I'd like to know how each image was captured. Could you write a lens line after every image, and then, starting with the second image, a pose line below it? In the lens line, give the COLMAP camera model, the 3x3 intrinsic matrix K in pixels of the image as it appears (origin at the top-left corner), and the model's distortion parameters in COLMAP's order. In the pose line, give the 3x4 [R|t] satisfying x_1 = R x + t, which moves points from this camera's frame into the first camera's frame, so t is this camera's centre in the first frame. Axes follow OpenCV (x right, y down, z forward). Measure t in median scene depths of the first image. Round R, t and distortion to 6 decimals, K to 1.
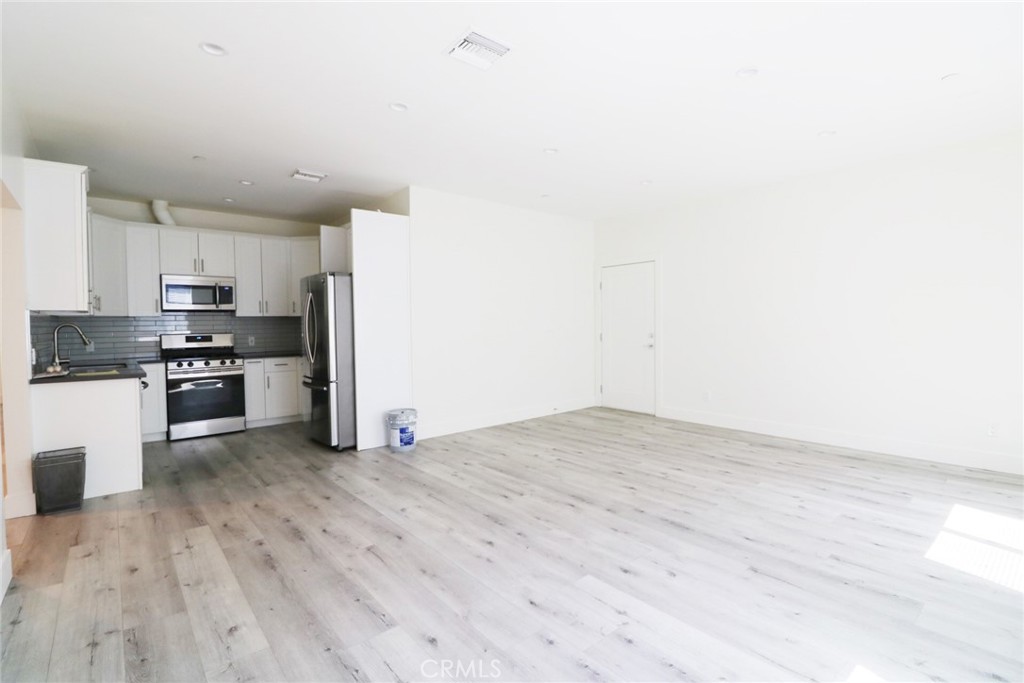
lens RADIAL K [[479.6, 0, 514.7], [0, 479.6, 337.3], [0, 0, 1]] dist [0.000665, -0.014720]
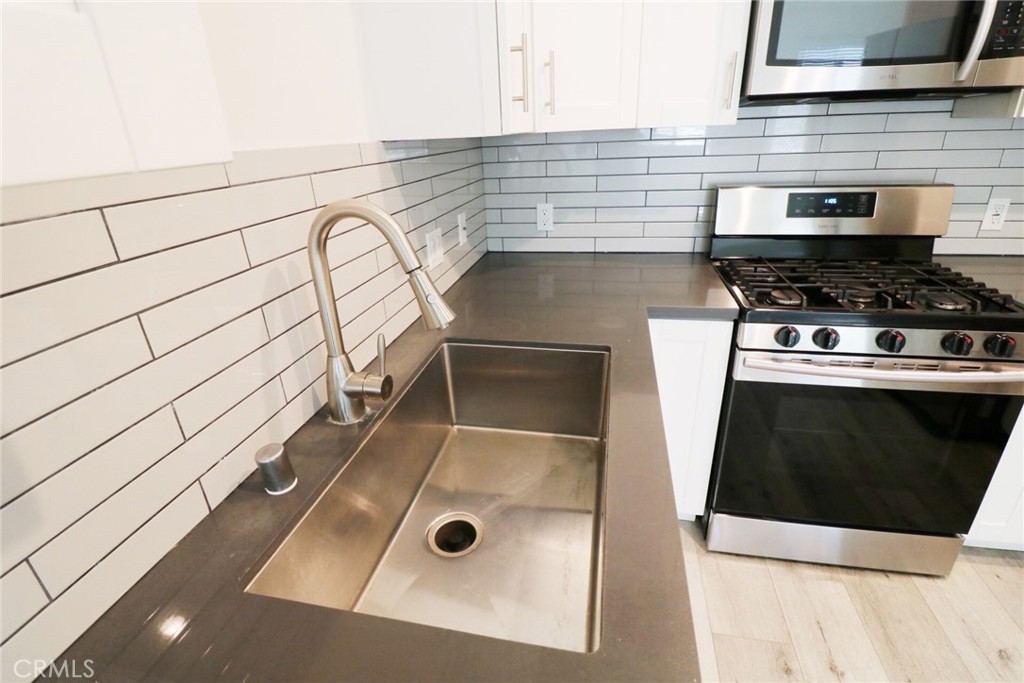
lens RADIAL K [[479.6, 0, 514.7], [0, 479.6, 337.3], [0, 0, 1]] dist [0.000665, -0.014720]
pose [[0.618073, 0.301349, -0.726068, -0.631009], [0.007565, 0.921286, 0.388812, -0.041757], [0.786085, -0.245806, 0.567142, 0.776922]]
